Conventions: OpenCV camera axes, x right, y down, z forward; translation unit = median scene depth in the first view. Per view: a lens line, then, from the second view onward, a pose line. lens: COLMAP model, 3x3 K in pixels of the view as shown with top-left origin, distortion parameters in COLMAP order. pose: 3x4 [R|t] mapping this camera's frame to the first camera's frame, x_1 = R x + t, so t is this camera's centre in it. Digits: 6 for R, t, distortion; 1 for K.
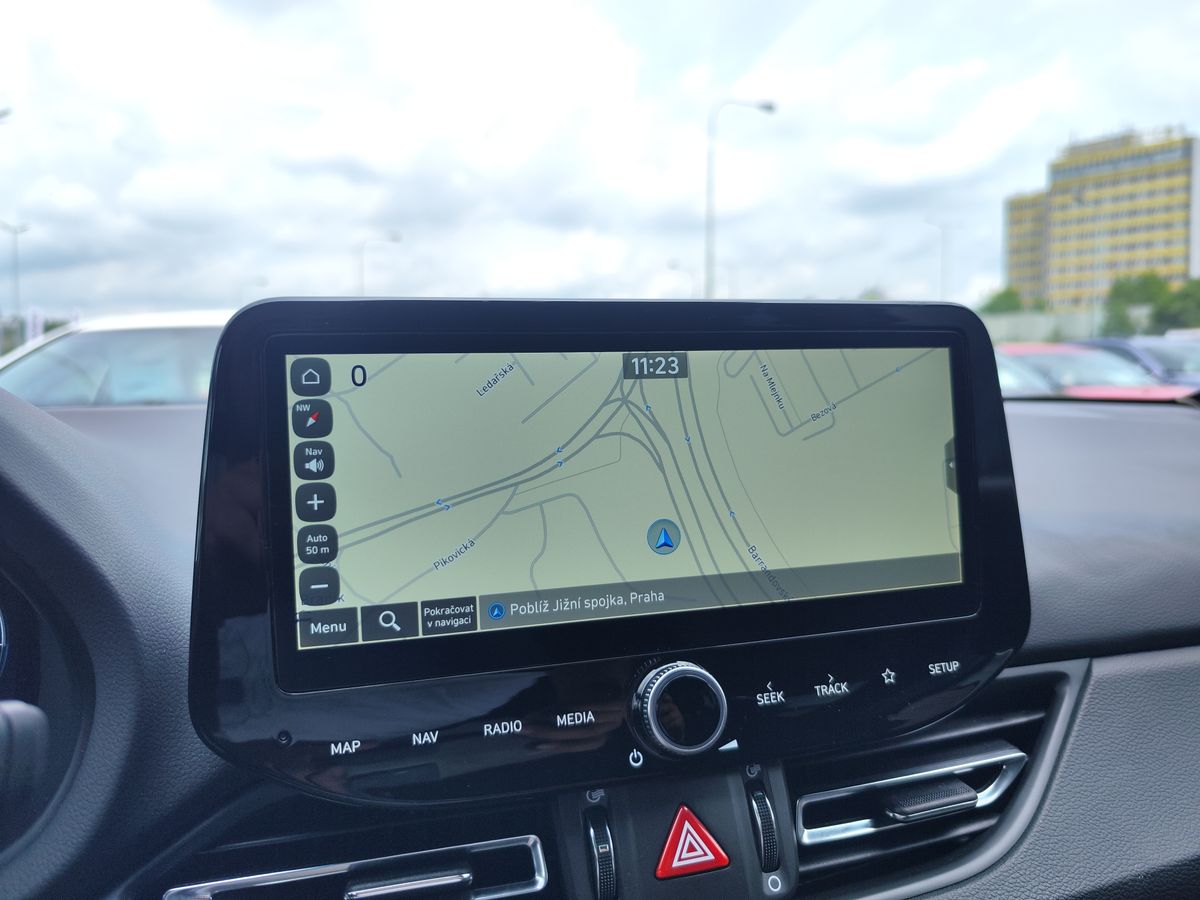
lens RADIAL K [[842.4, 0, 605.3], [0, 842.4, 447.2], [0, 0, 1]] dist [-0.003474, -0.003210]
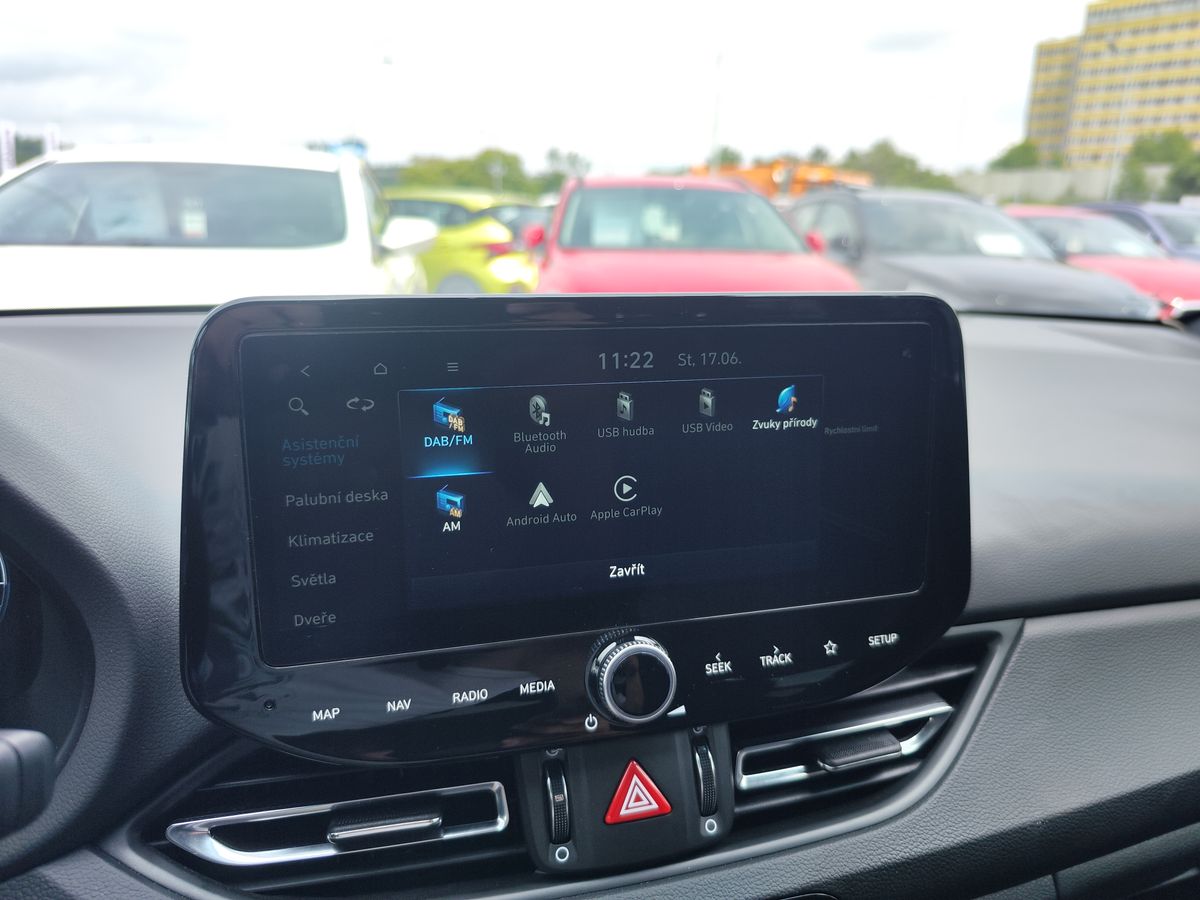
lens RADIAL K [[842.4, 0, 605.9], [0, 842.4, 432.5], [0, 0, 1]] dist [-0.003474, -0.003210]
pose [[0.999200, 0.038368, 0.011321, 0.026503], [-0.039725, 0.985021, 0.167798, -0.177104], [-0.004714, -0.168114, 0.985756, -0.021783]]
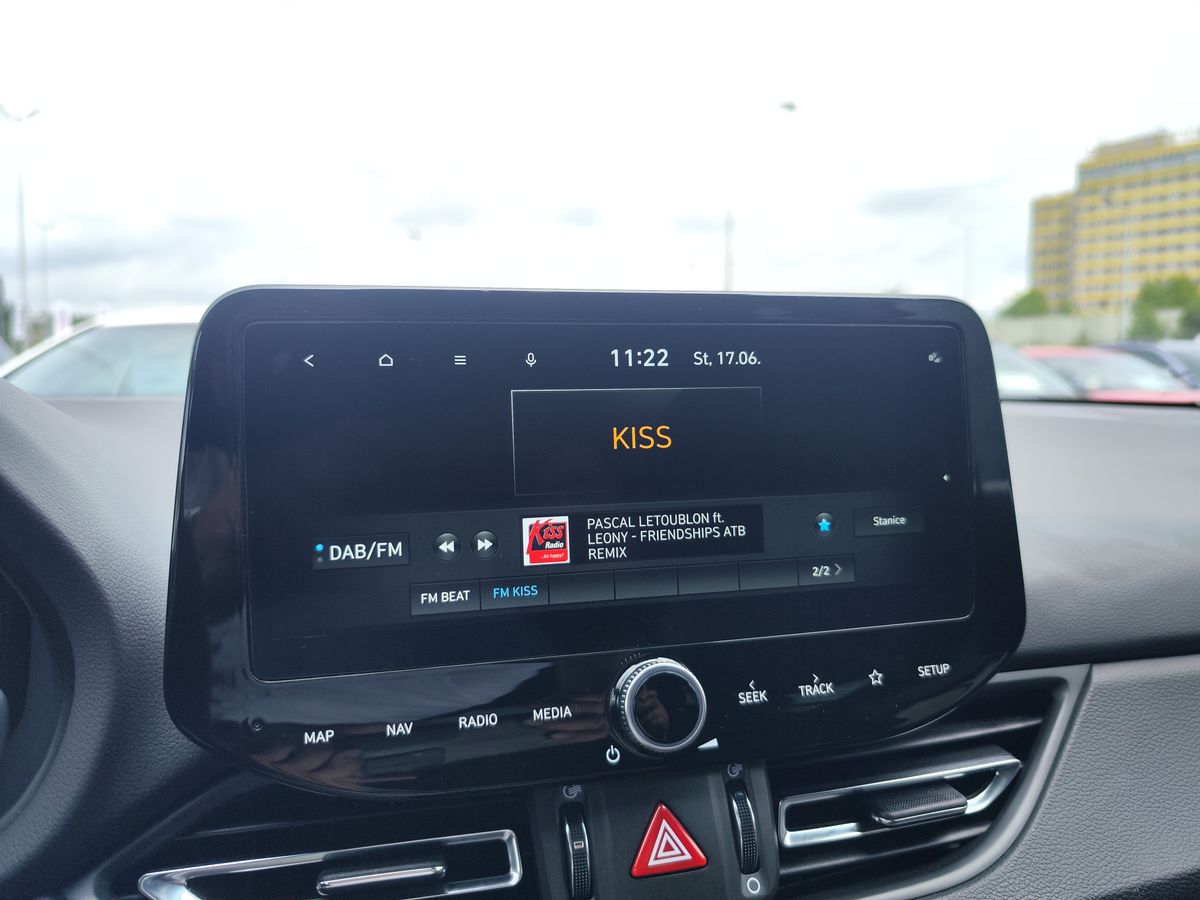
lens RADIAL K [[842.4, 0, 595.9], [0, 842.4, 448.7], [0, 0, 1]] dist [-0.003474, -0.003210]
pose [[0.999433, 0.012463, -0.031264, 0.039666], [-0.012394, 0.999920, 0.002371, 0.007735], [0.031291, -0.001982, 0.999508, 0.011831]]
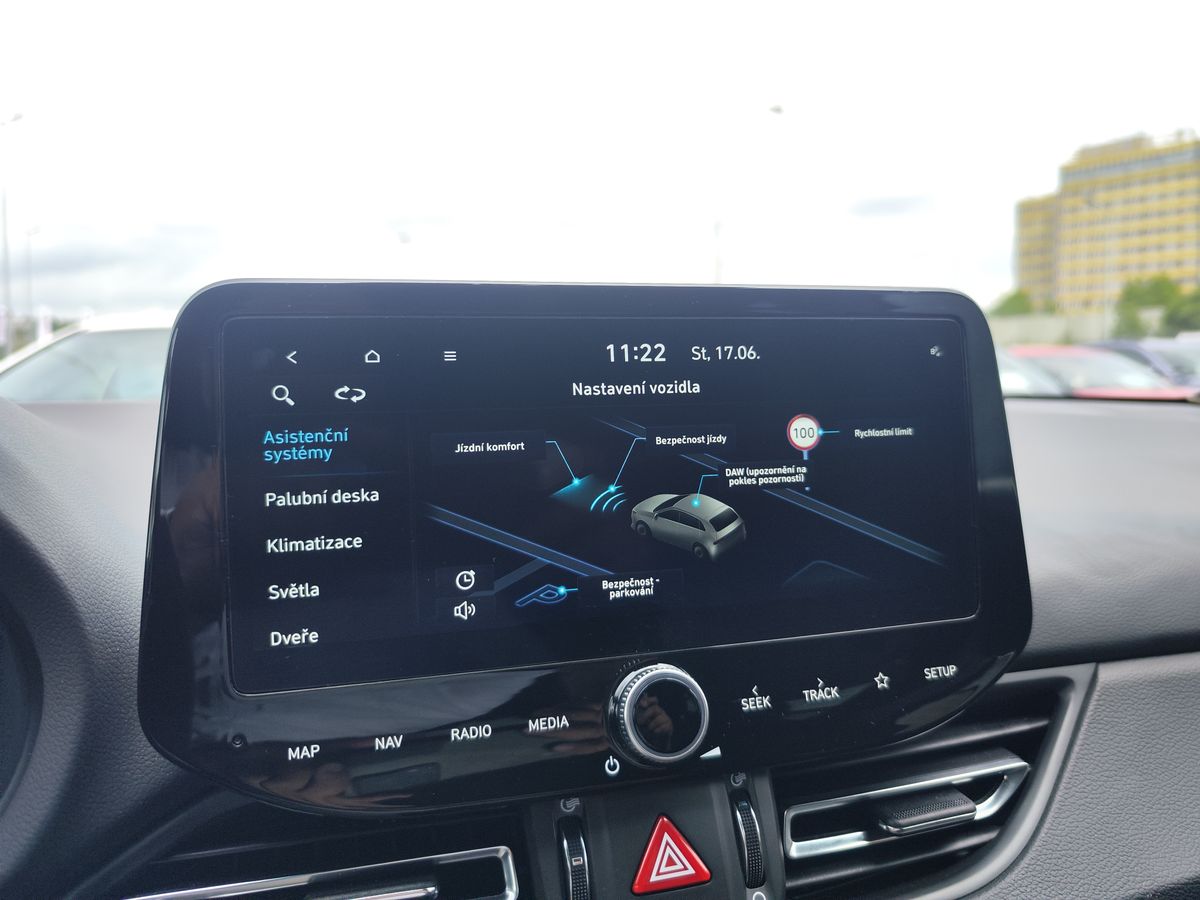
lens RADIAL K [[842.4, 0, 605.4], [0, 842.4, 438.7], [0, 0, 1]] dist [-0.003474, -0.003210]
pose [[0.999941, 0.003625, -0.010220, 0.034323], [-0.003748, 0.999920, -0.012070, 0.011605], [0.010176, 0.012108, 0.999875, 0.044022]]
